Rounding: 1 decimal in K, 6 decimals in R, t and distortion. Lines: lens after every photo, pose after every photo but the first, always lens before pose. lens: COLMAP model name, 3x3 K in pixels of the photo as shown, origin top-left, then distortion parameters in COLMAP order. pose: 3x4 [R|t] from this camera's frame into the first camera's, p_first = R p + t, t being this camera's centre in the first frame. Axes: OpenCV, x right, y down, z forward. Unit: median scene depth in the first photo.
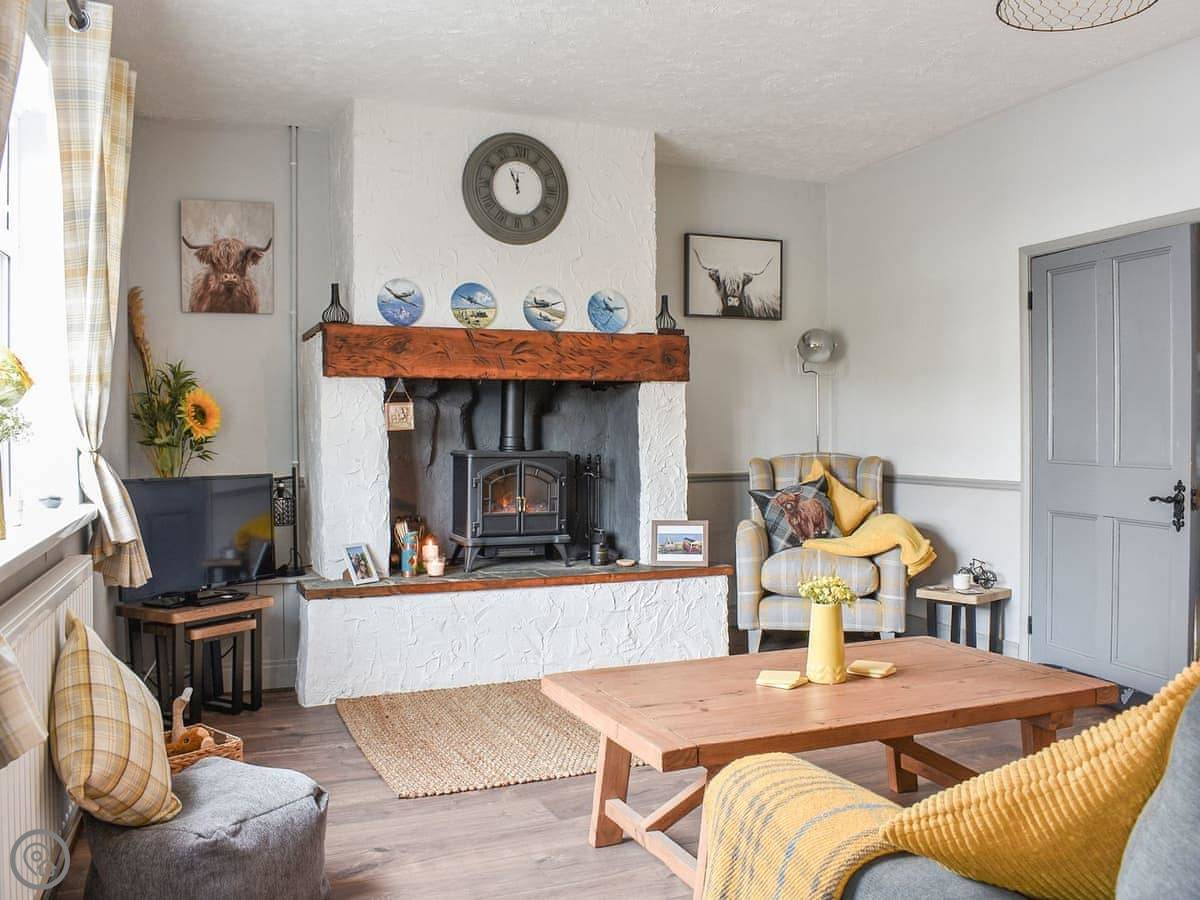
lens RADIAL K [[1073.1, 0, 649.2], [0, 1073.1, 449.3], [0, 0, 1]] dist [-0.094396, 0.002608]
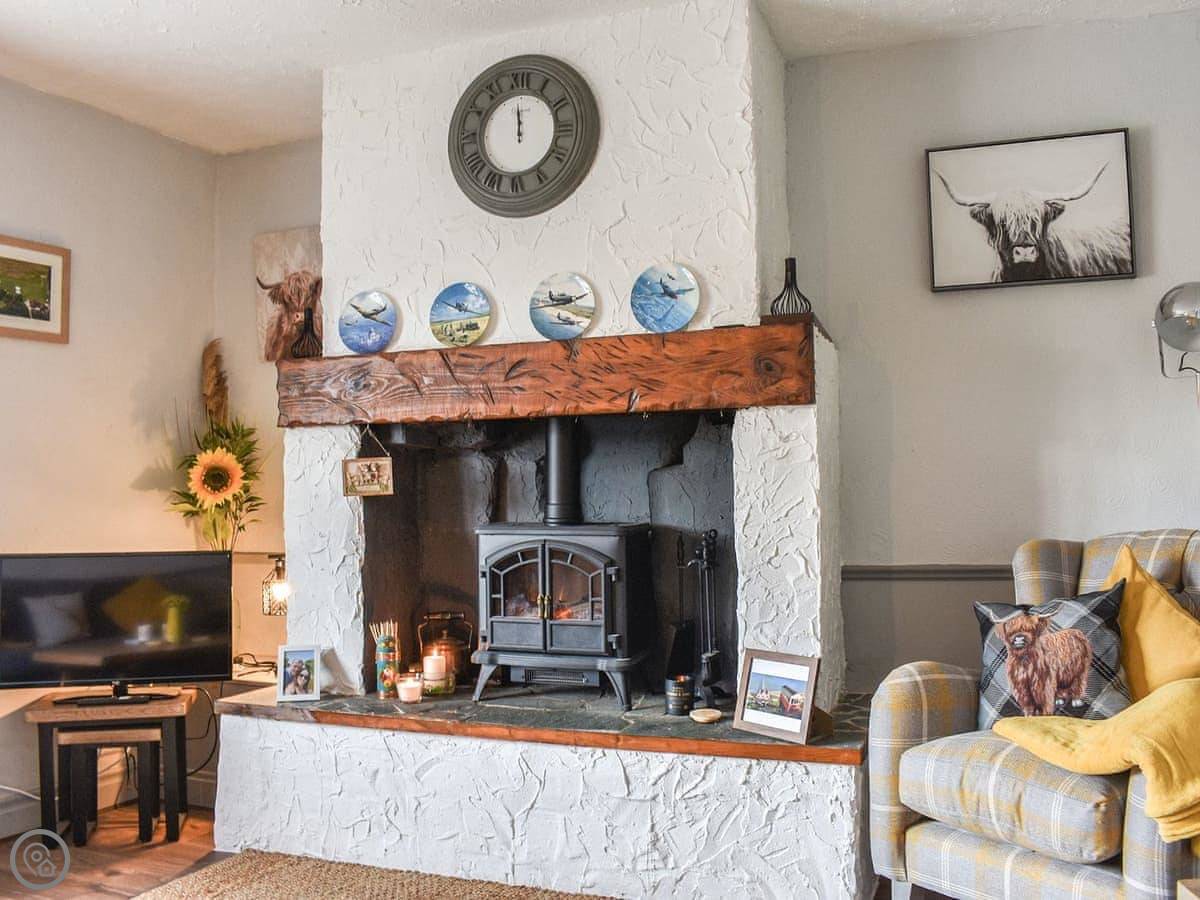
lens RADIAL K [[1073.1, 0, 649.2], [0, 1073.1, 449.3], [0, 0, 1]] dist [-0.094396, 0.002608]
pose [[0.702419, -0.034727, -0.710916, 0.401942], [0.000710, 0.998843, -0.048091, -0.013668], [0.711763, 0.033275, 0.701631, 0.590668]]
